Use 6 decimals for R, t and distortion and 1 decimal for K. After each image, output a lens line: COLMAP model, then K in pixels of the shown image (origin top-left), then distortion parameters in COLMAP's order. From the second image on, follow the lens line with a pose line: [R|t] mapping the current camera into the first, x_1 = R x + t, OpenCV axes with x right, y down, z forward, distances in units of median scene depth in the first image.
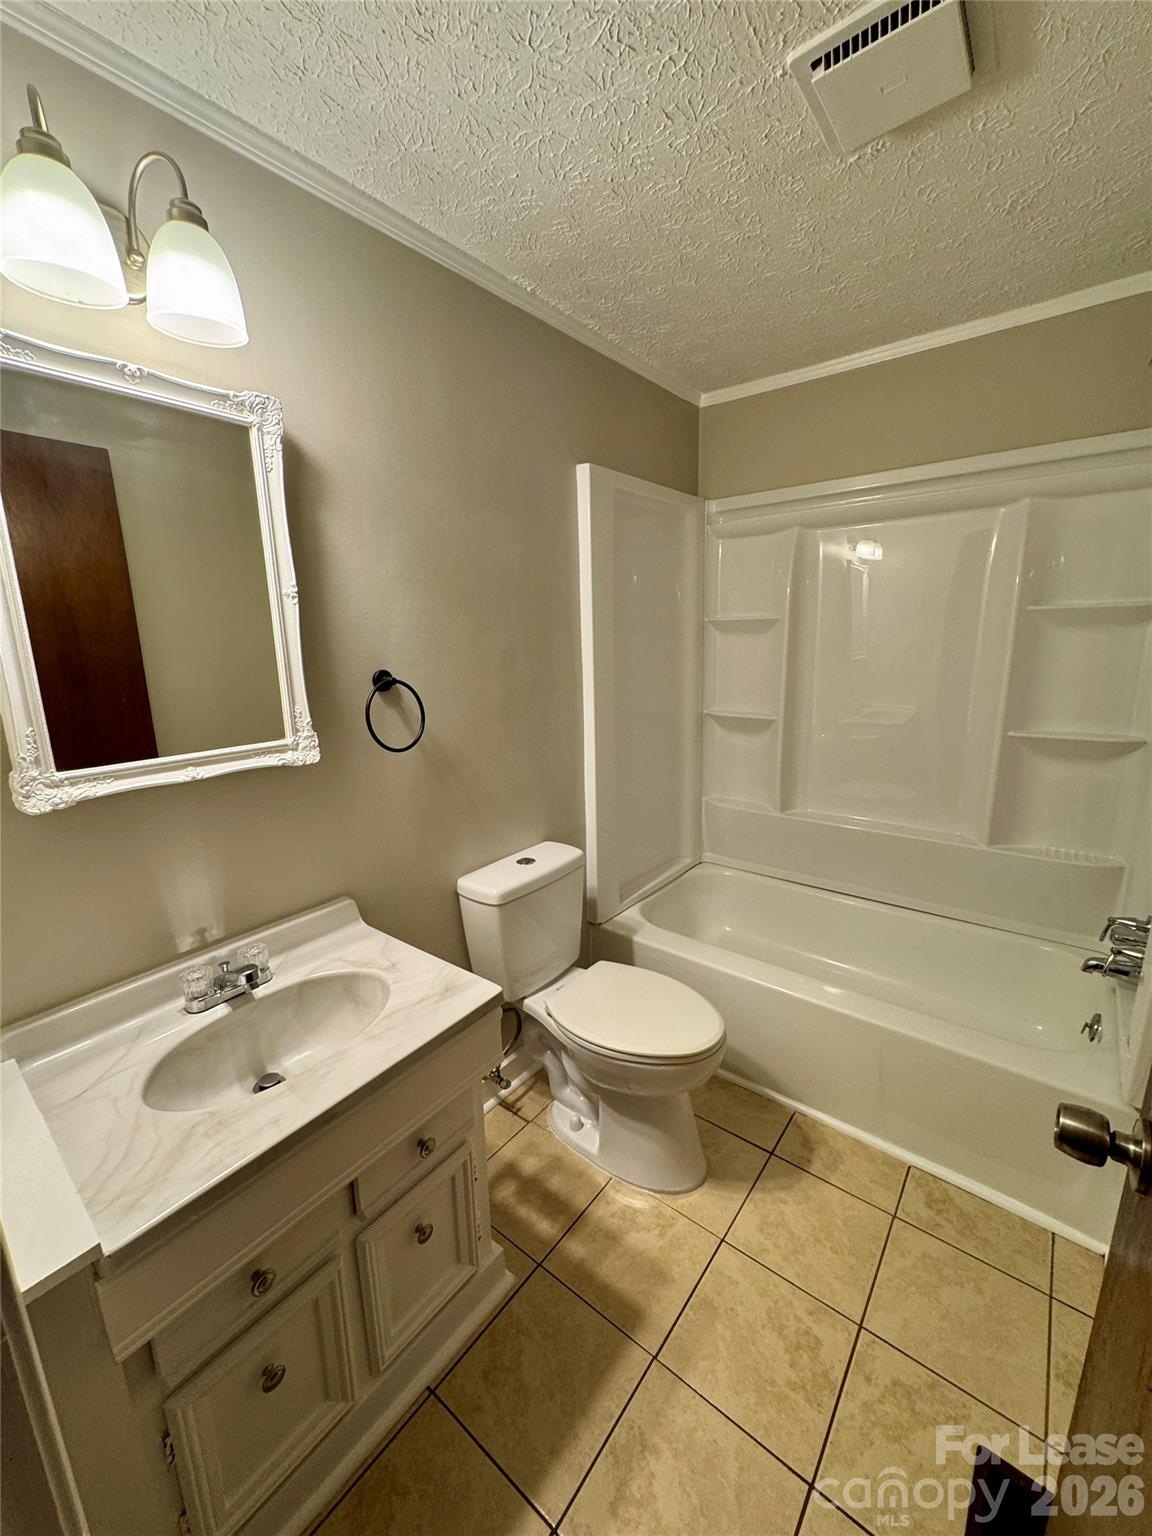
lens RADIAL K [[615.5, 0, 576.0], [0, 615.5, 768.0], [0, 0, 1]] dist [-0.000502, 0.000083]
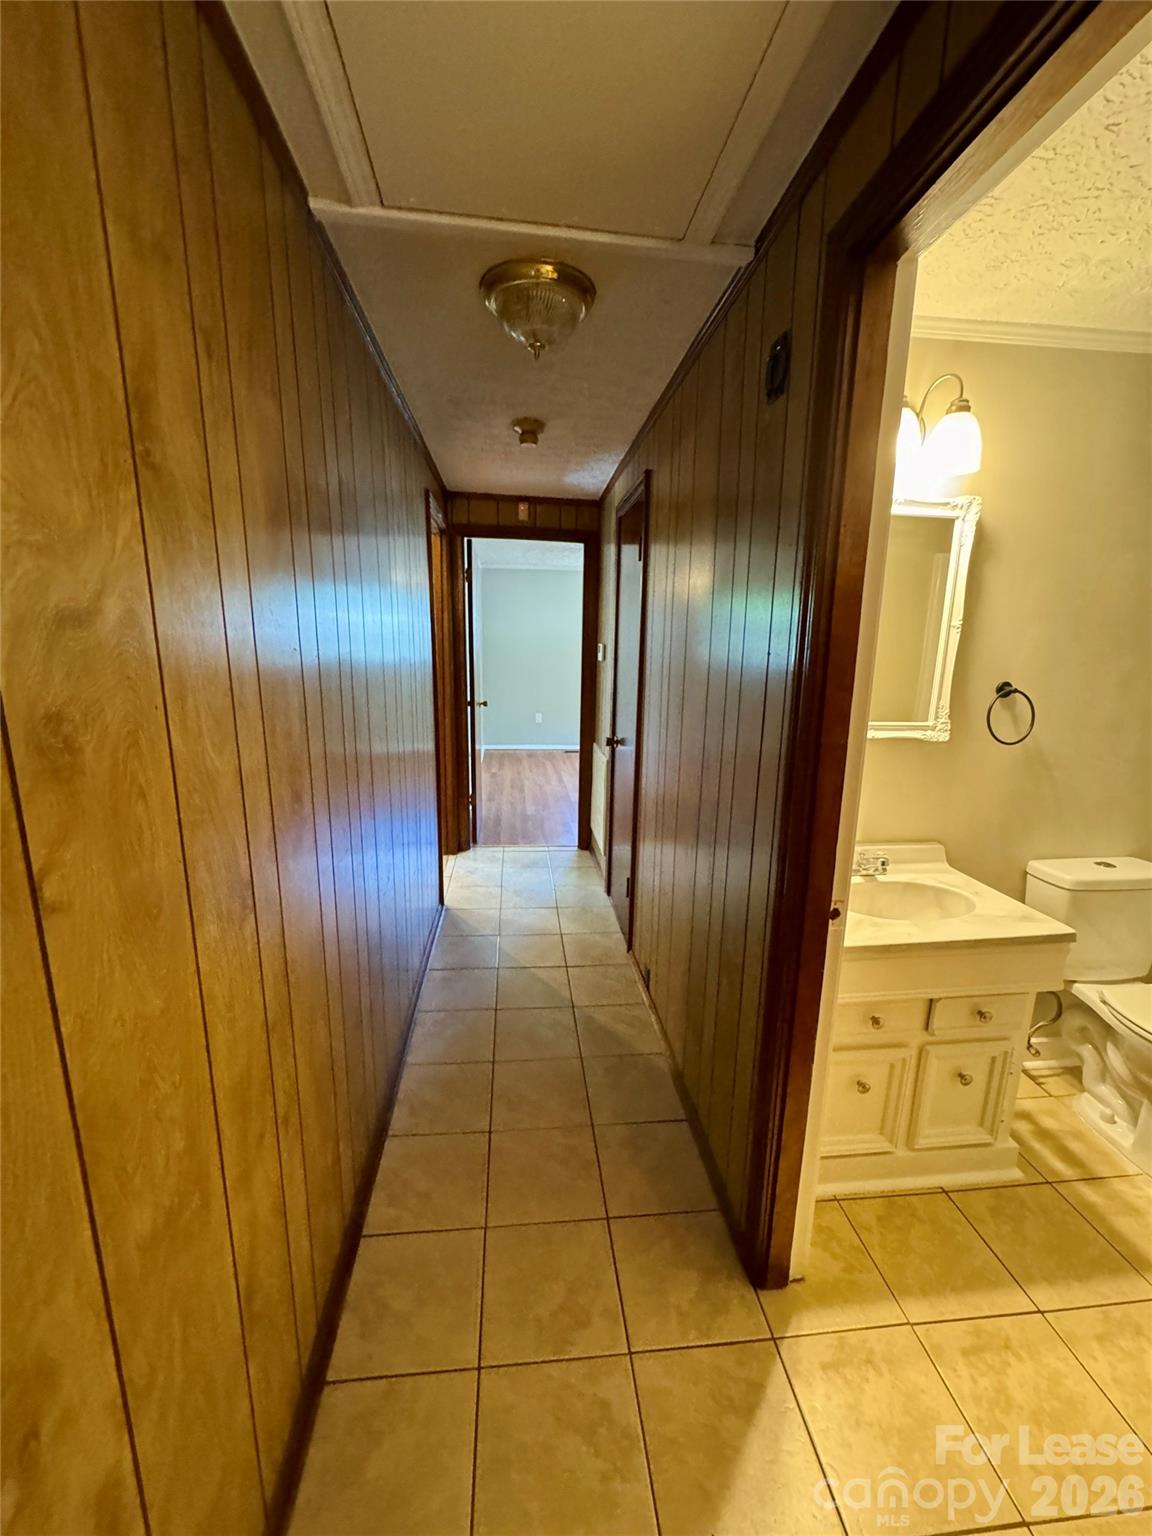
lens RADIAL K [[615.5, 0, 576.0], [0, 615.5, 768.0], [0, 0, 1]] dist [-0.000502, 0.000083]
pose [[0.699433, 0.174433, -0.693085, -0.014932], [-0.182260, 0.981229, 0.063022, 0.111122], [0.691068, 0.082242, 0.718096, -0.585033]]
